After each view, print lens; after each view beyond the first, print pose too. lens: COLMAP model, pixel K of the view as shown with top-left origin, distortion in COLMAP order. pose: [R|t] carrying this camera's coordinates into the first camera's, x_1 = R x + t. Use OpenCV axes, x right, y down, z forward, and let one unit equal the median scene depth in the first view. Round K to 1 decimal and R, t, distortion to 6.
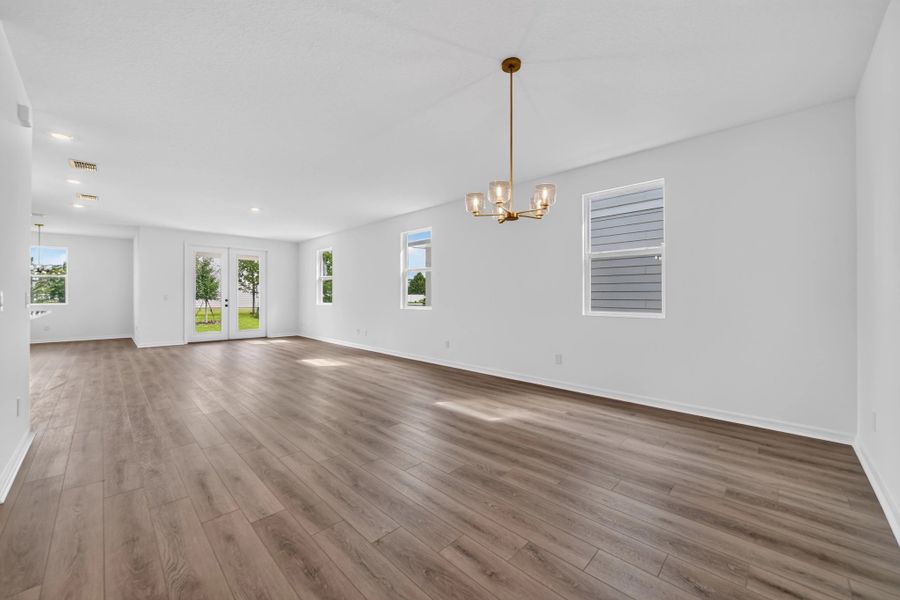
lens RADIAL K [[344.3, 0, 450.0], [0, 344.3, 300.0], [0, 0, 1]] dist [-0.010652, -0.000010]
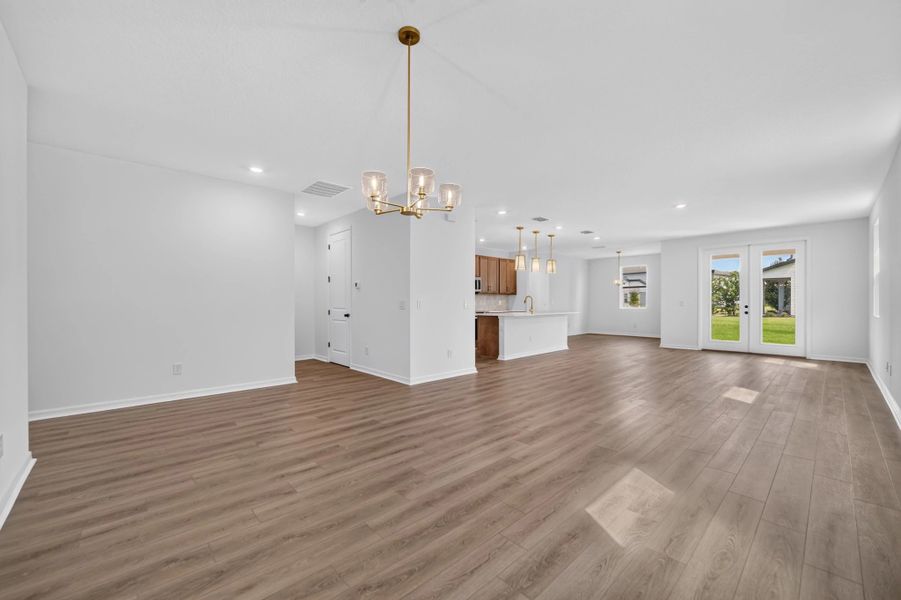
lens RADIAL K [[361.6, 0, 447.2], [0, 361.6, 305.1], [0, 0, 1]] dist [-0.001641, -0.000101]
pose [[-0.048809, 0.000853, -0.998808, 0.922833], [-0.004666, 0.999989, 0.001082, -0.000712], [0.998797, 0.004713, -0.048804, 0.962961]]
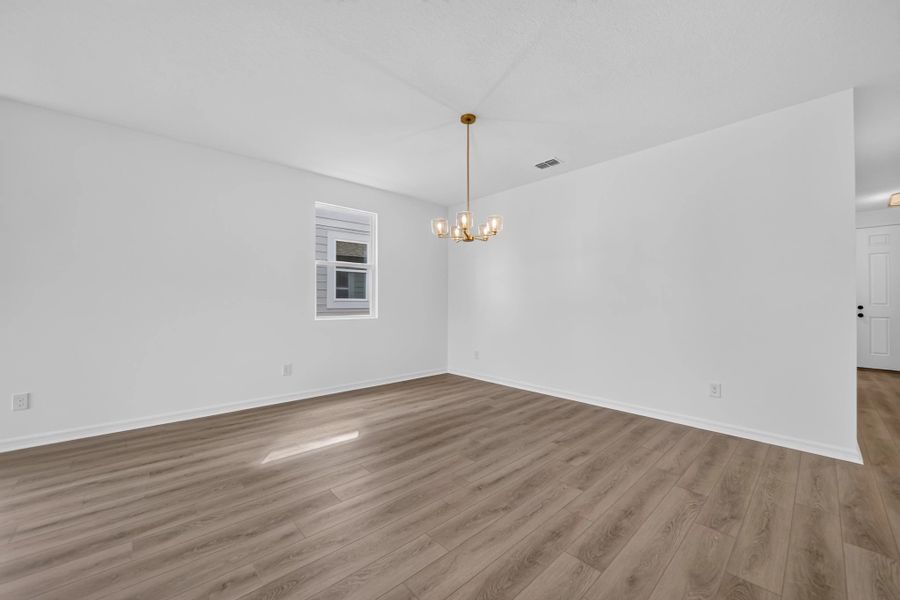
lens RADIAL K [[344.3, 0, 450.0], [0, 344.3, 300.0], [0, 0, 1]] dist [-0.010652, -0.000010]
pose [[0.055141, 0.004668, 0.998468, -0.919017], [0.005715, 0.999971, -0.004991, -0.008334], [-0.998462, 0.005981, 0.055113, 0.841003]]
